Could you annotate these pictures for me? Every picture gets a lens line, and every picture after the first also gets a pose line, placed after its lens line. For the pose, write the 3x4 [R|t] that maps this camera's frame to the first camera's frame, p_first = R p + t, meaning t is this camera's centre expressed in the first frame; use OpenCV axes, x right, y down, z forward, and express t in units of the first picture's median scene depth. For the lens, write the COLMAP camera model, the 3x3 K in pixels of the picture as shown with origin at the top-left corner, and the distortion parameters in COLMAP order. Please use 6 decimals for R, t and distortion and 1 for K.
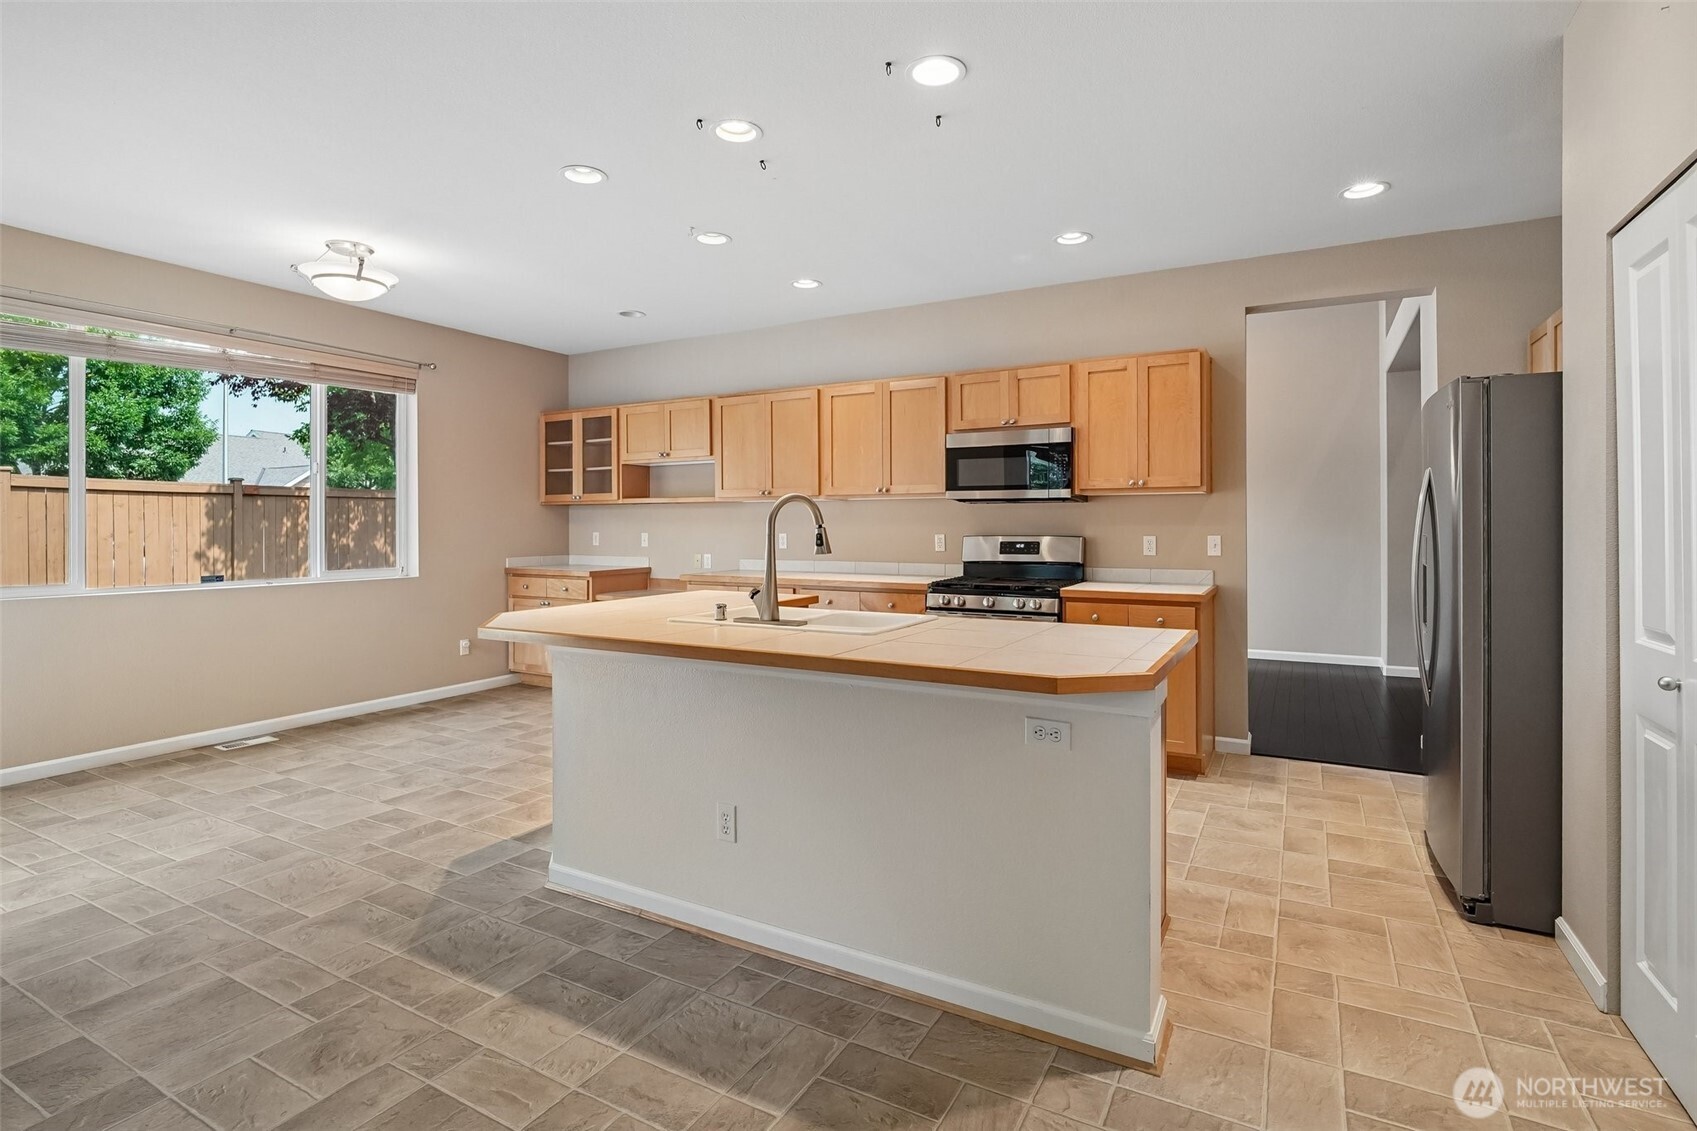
lens RADIAL K [[816.5, 0, 851.5], [0, 816.5, 528.1], [0, 0, 1]] dist [-0.021876, 0.012047]
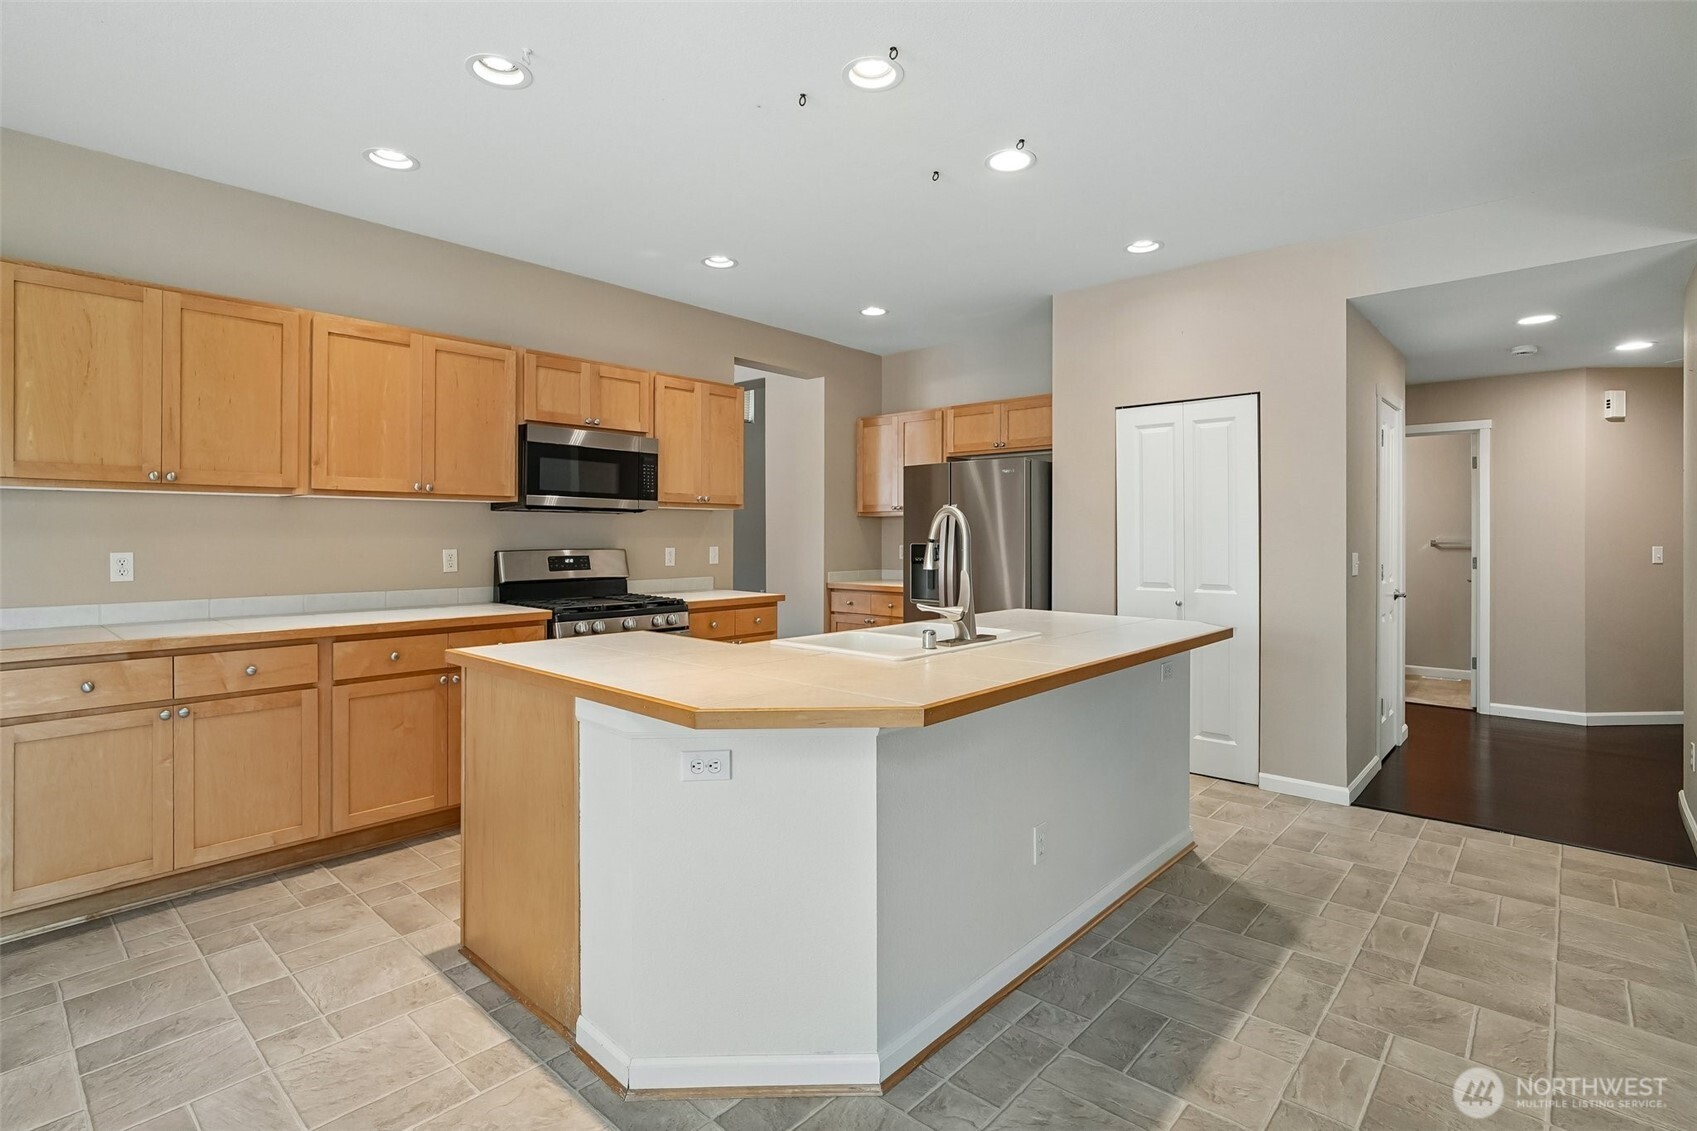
lens RADIAL K [[812.5, 0, 851.4], [0, 812.5, 538.7], [0, 0, 1]] dist [-0.002781, -0.000176]
pose [[0.229932, -0.001821, 0.973205, -0.612522], [0.001282, 0.999998, 0.001568, -0.003501], [-0.973206, 0.000887, 0.229934, 0.525371]]
